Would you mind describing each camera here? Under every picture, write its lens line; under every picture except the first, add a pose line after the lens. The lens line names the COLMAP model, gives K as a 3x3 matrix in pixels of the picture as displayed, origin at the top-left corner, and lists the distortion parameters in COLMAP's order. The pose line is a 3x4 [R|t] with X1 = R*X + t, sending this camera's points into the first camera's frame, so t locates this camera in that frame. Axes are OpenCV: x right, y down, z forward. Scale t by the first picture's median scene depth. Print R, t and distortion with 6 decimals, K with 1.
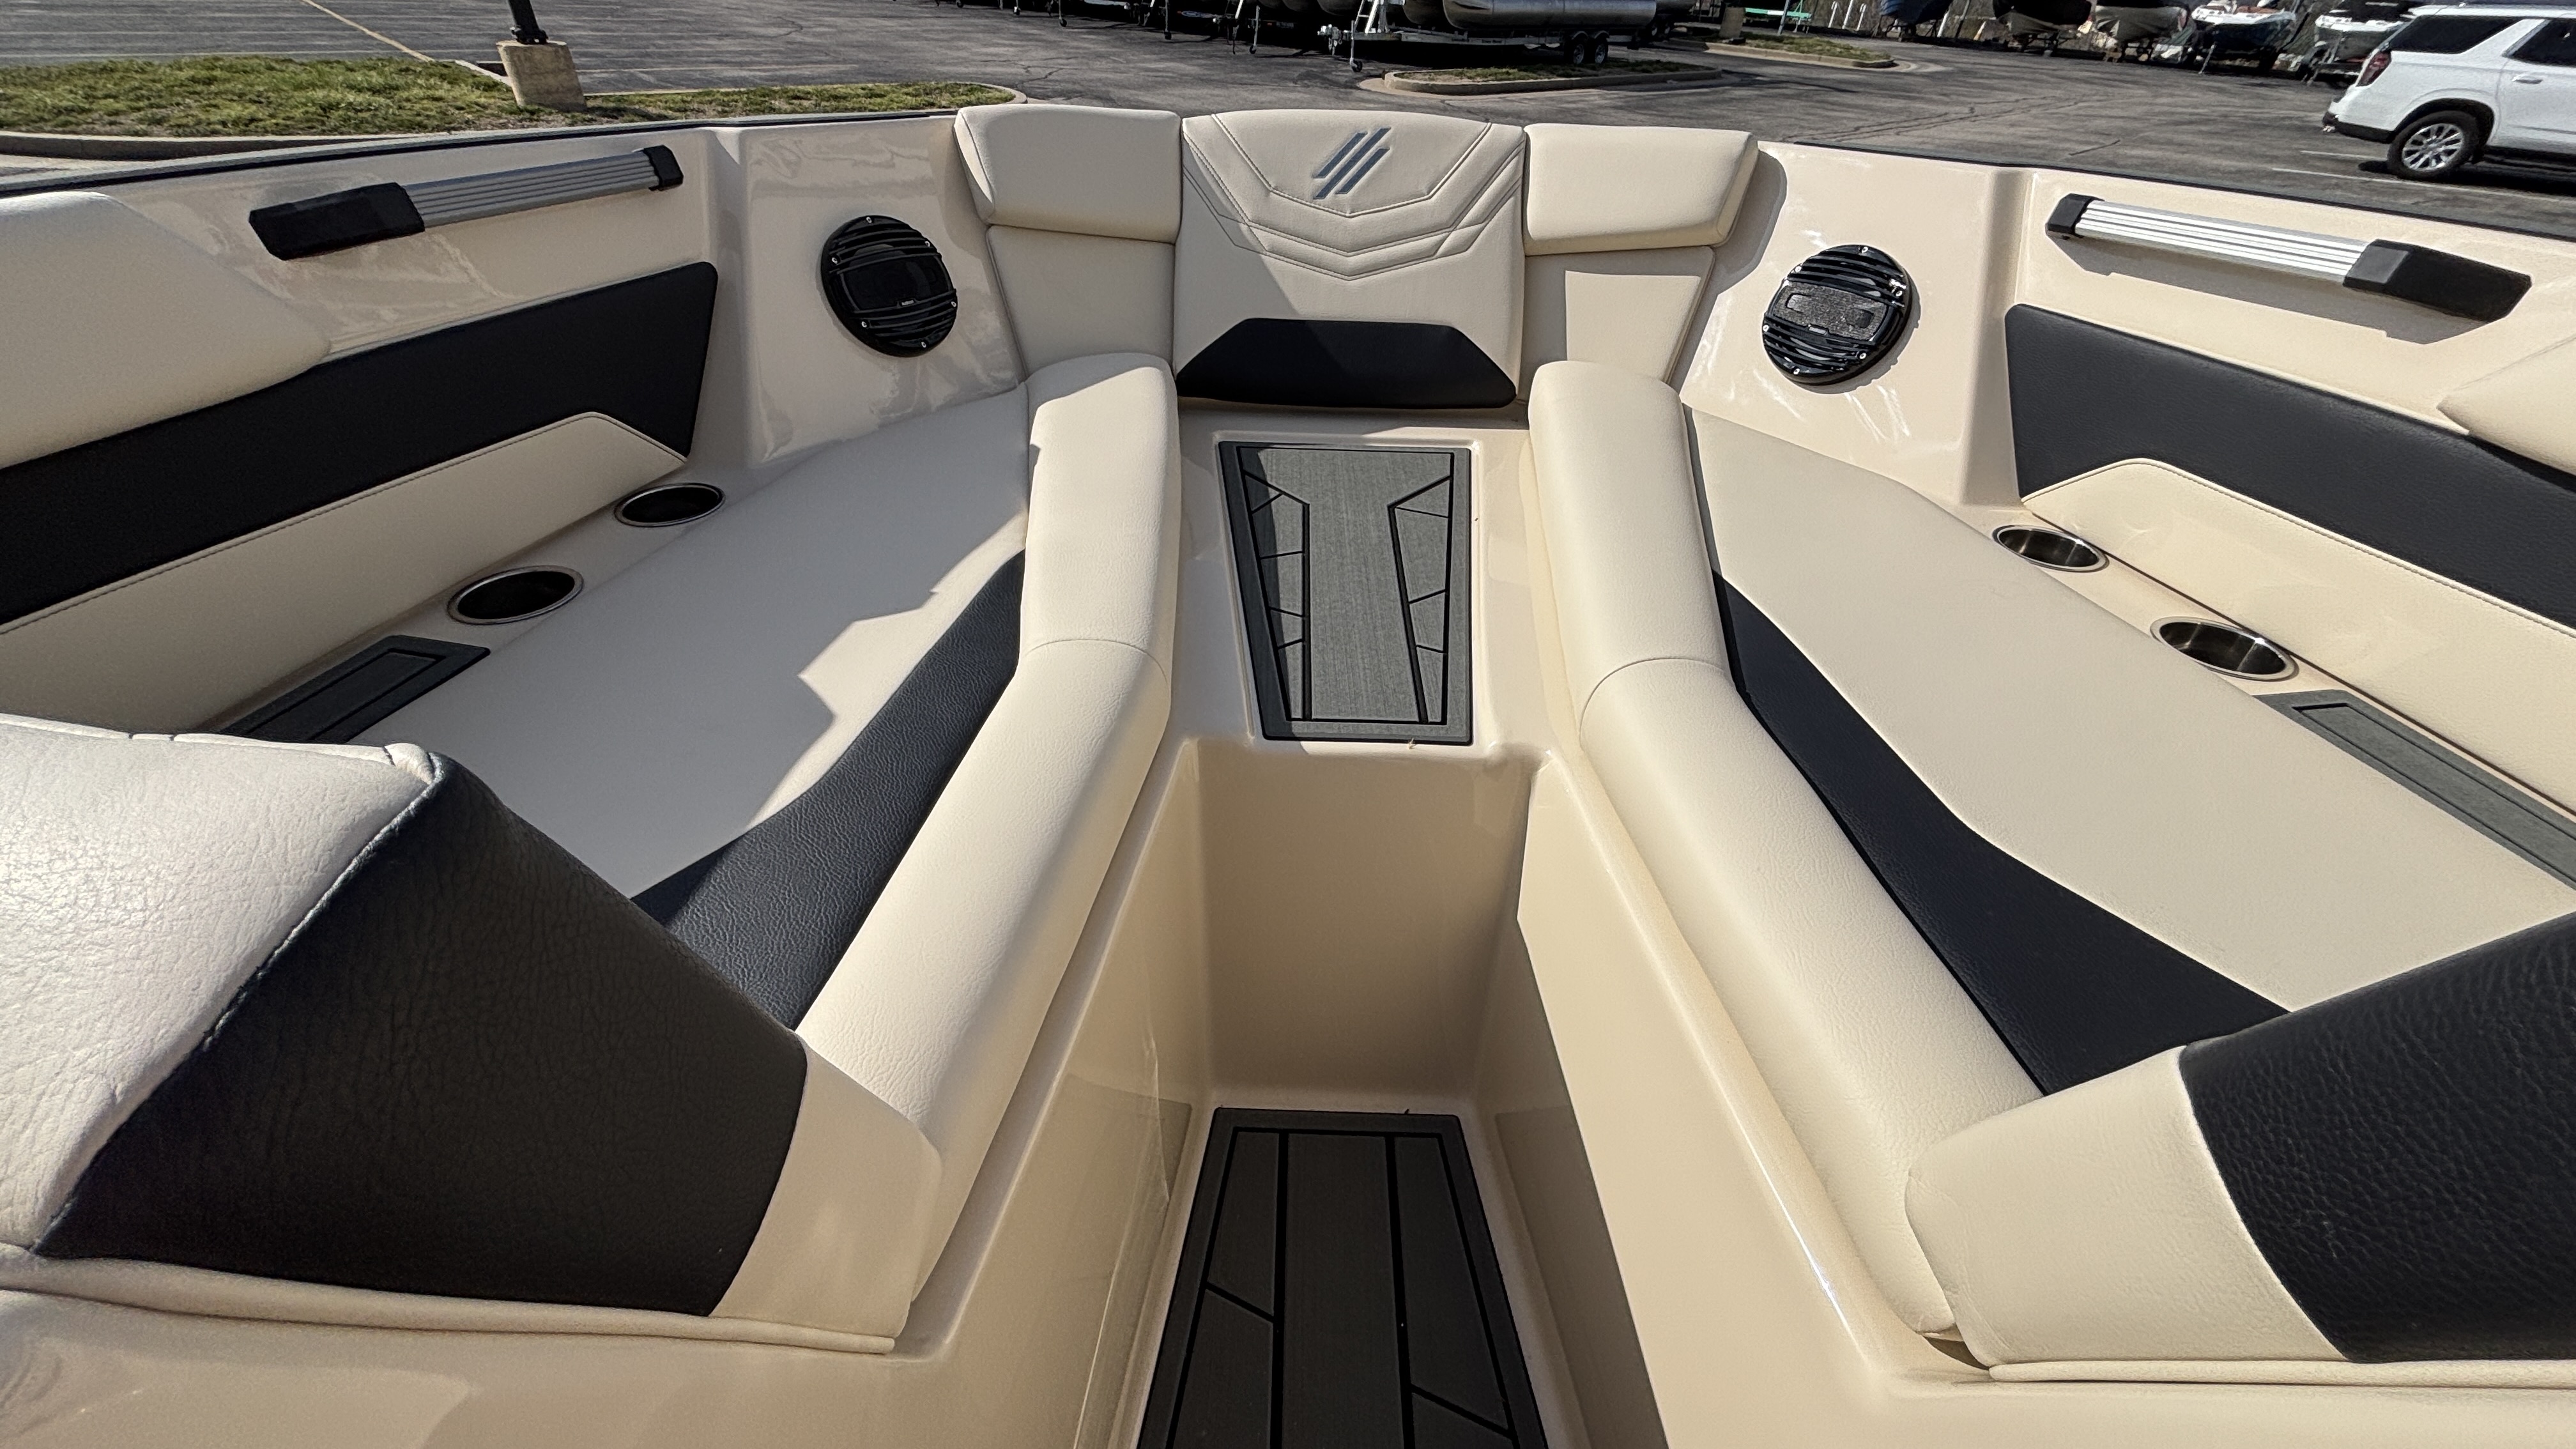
lens RADIAL K [[1047.9, 0, 1283.3], [0, 1047.9, 723.2], [0, 0, 1]] dist [0.001969, -0.000333]
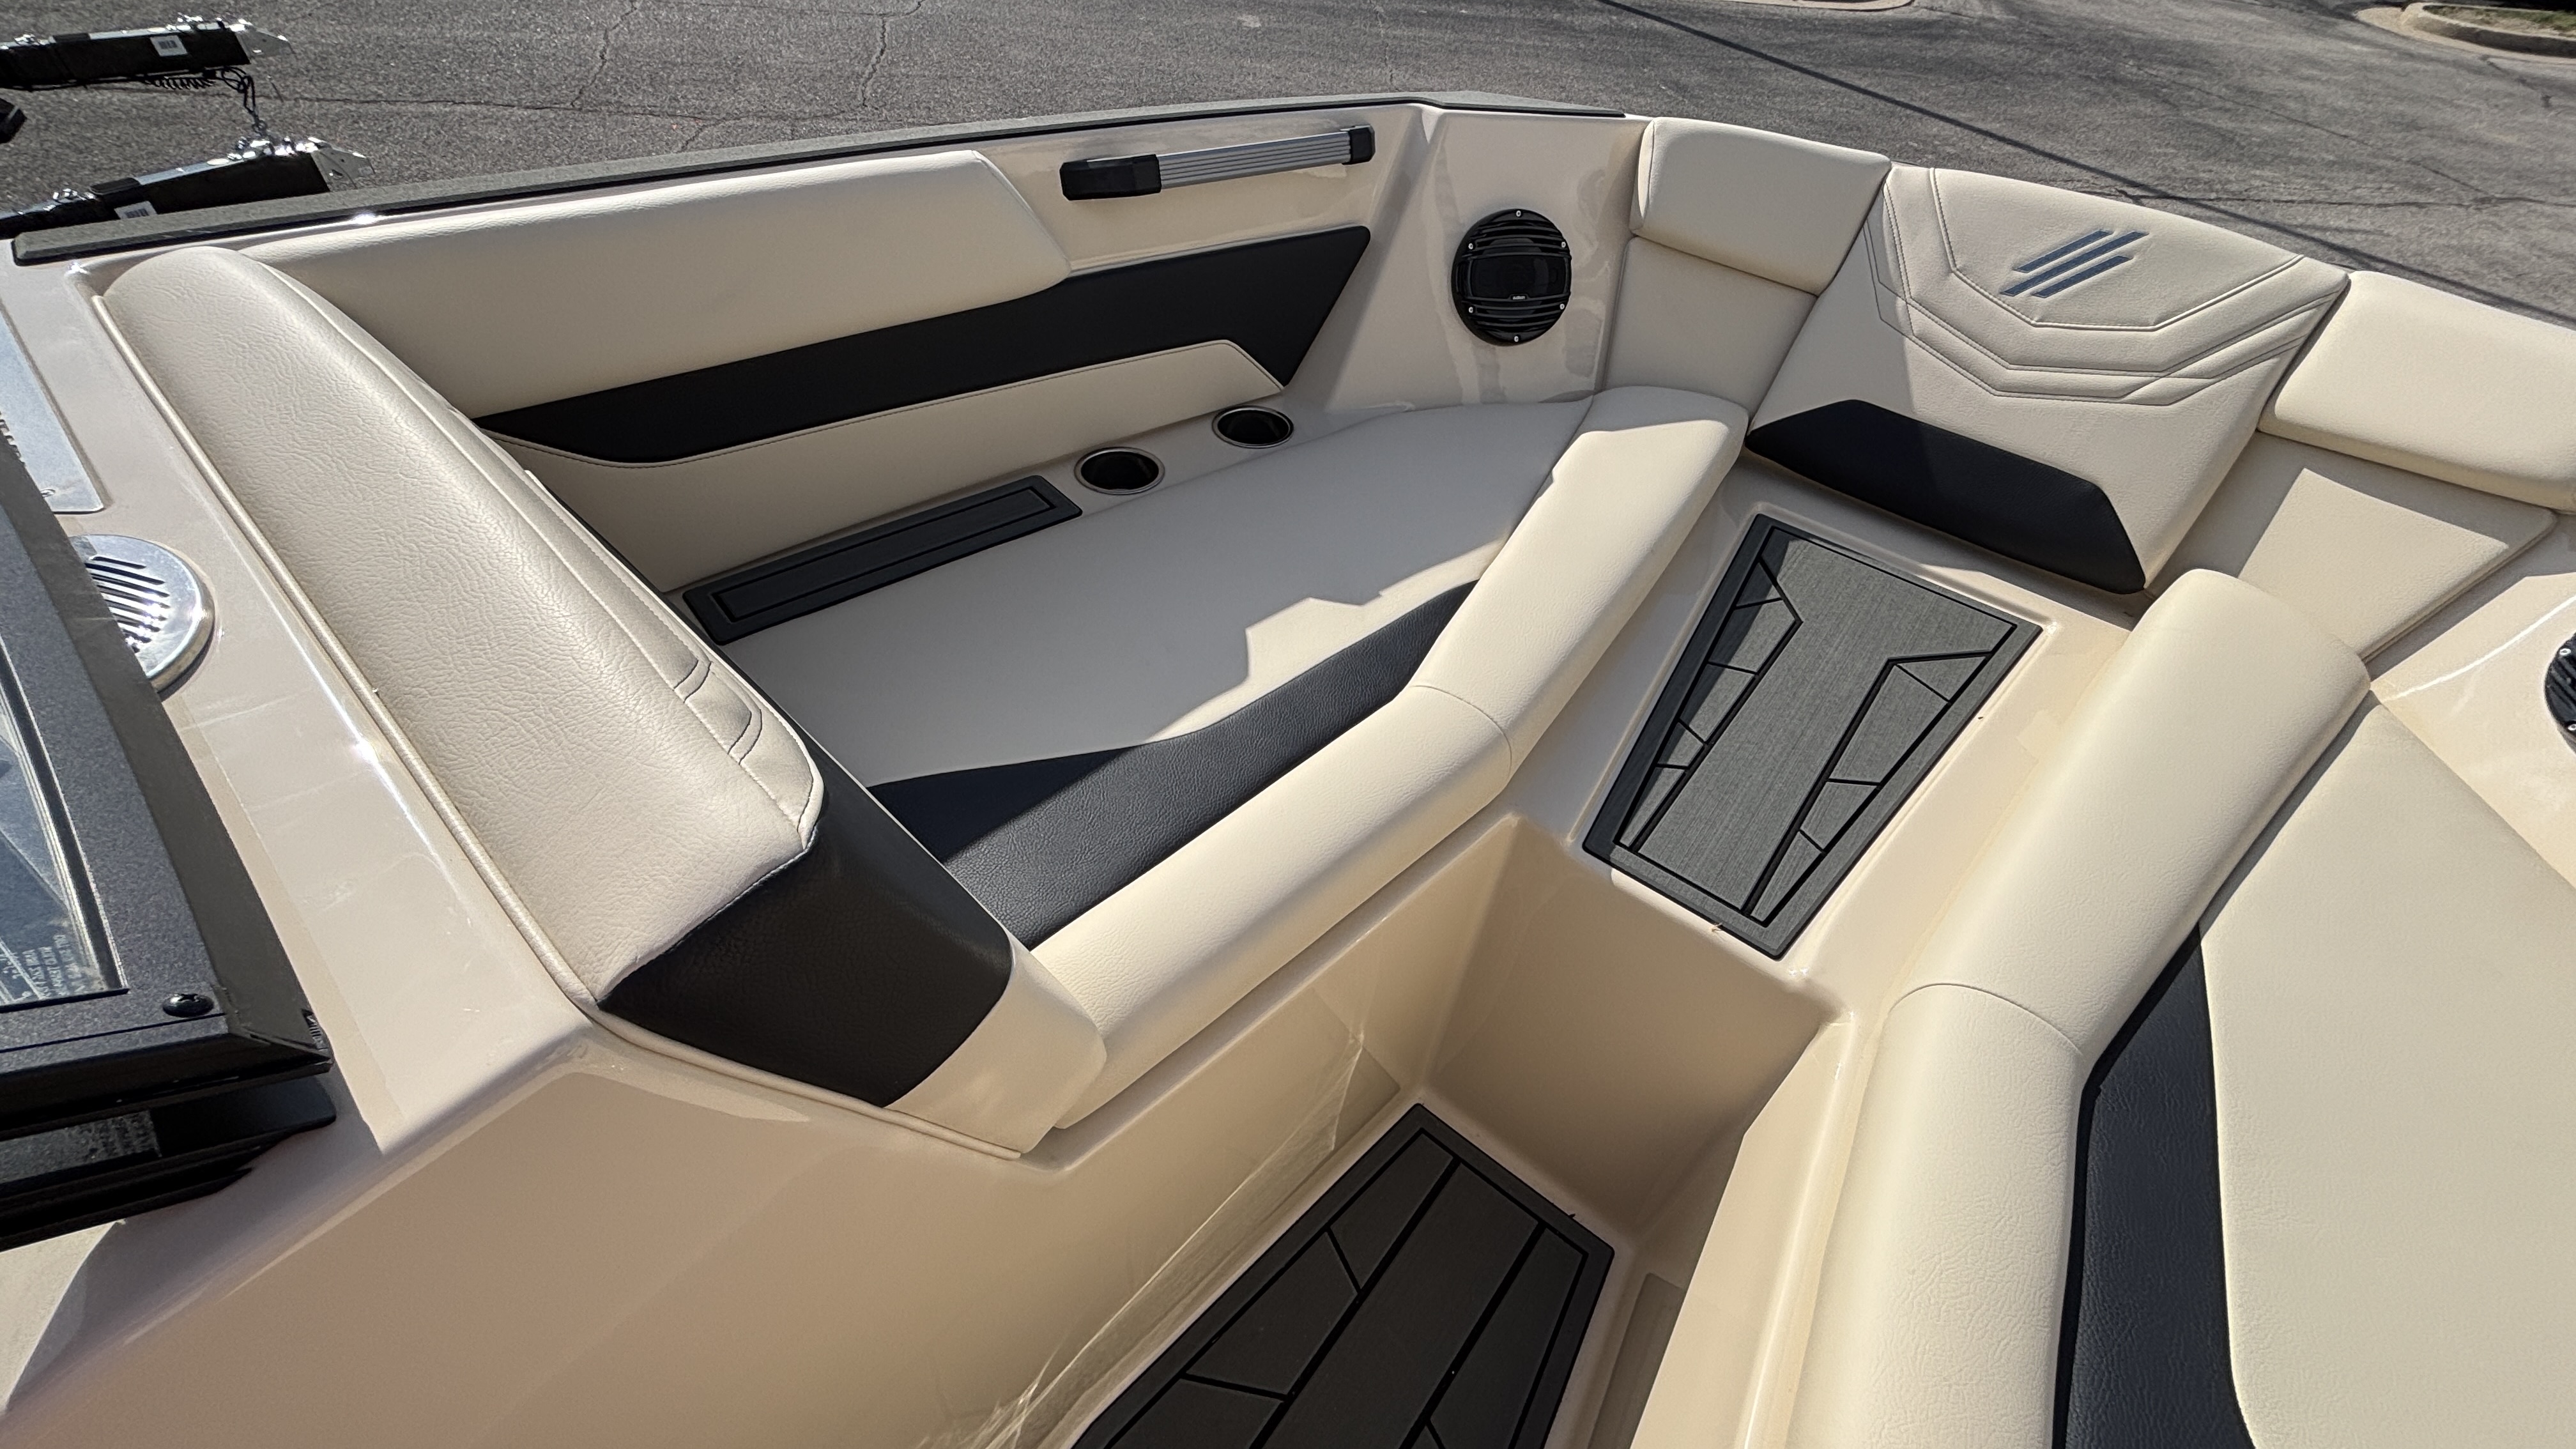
lens RADIAL K [[1038.4, 0, 1290.4], [0, 1038.4, 722.2], [0, 0, 1]] dist [0.005519, -0.000929]
pose [[0.792509, 0.444057, -0.418022, 0.090890], [-0.396858, 0.895964, 0.199381, -0.133485], [0.463069, 0.007884, 0.886287, -0.039609]]
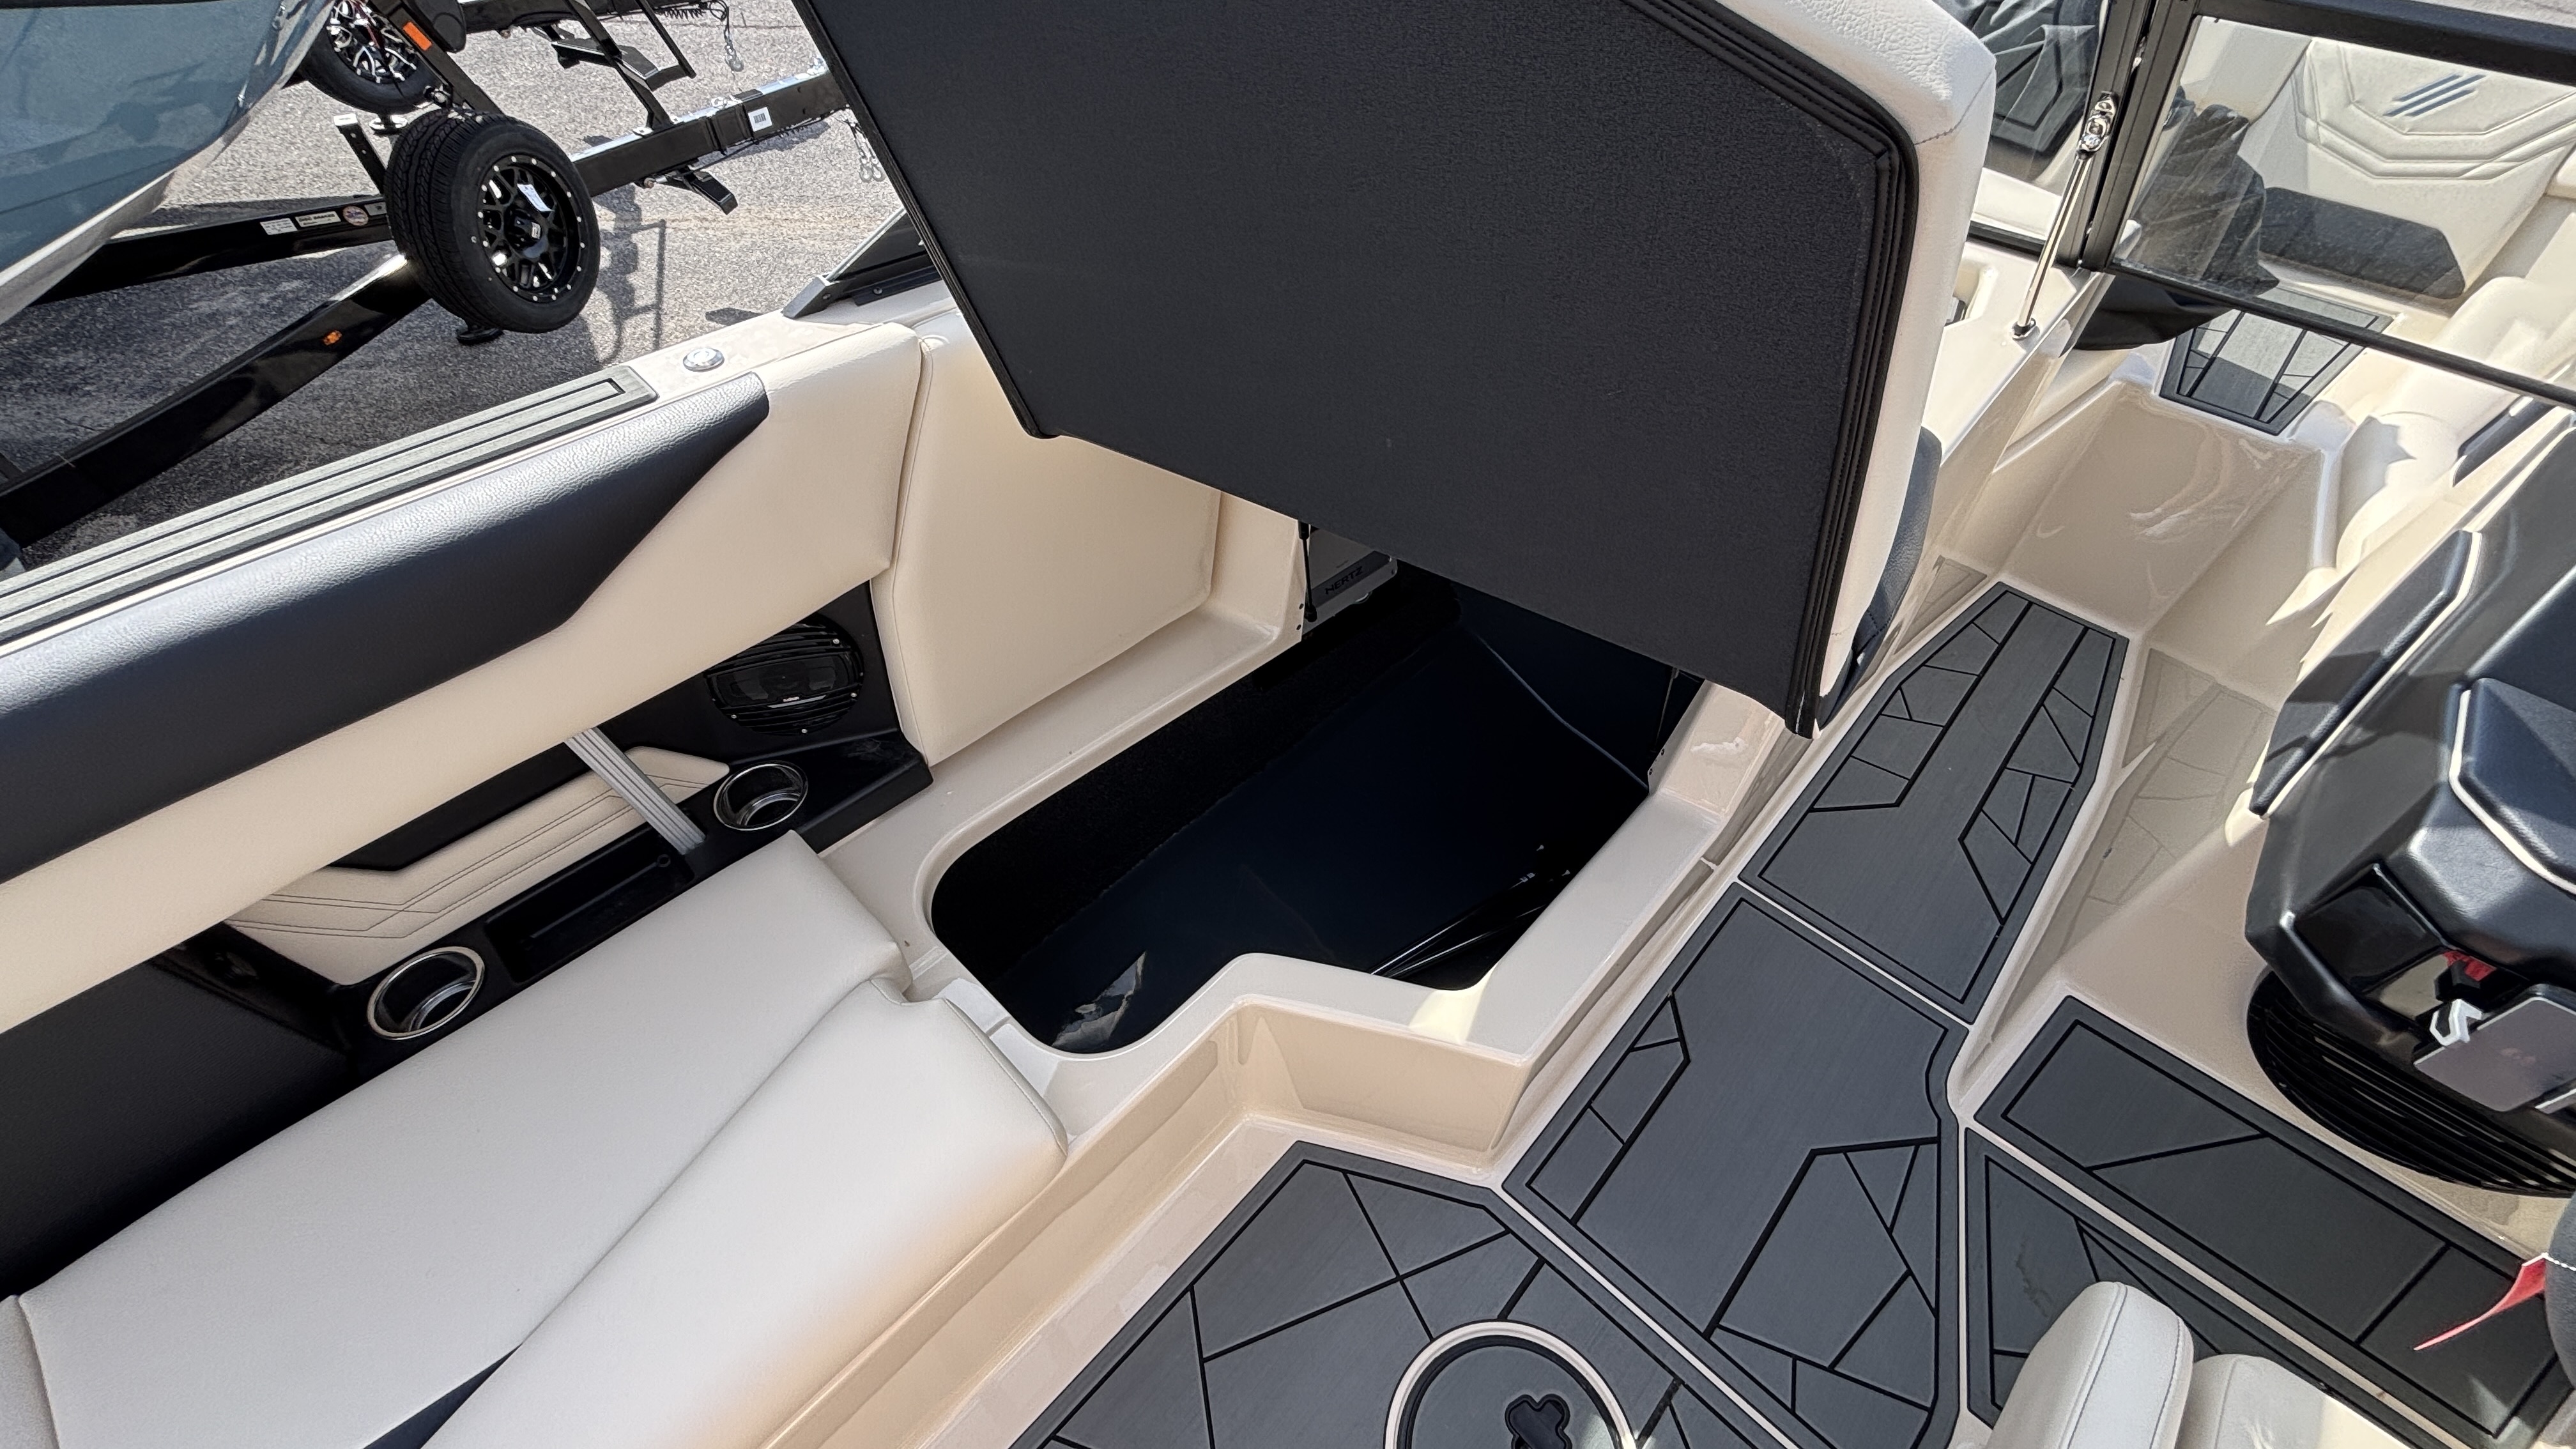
lens RADIAL K [[1038.4, 0, 1290.4], [0, 1038.4, 722.2], [0, 0, 1]] dist [0.005519, -0.000929]
pose [[0.744986, 0.493102, -0.449273, -0.038890], [-0.405846, 0.869543, 0.281396, 0.485750], [0.529420, -0.027301, 0.847921, -1.165682]]
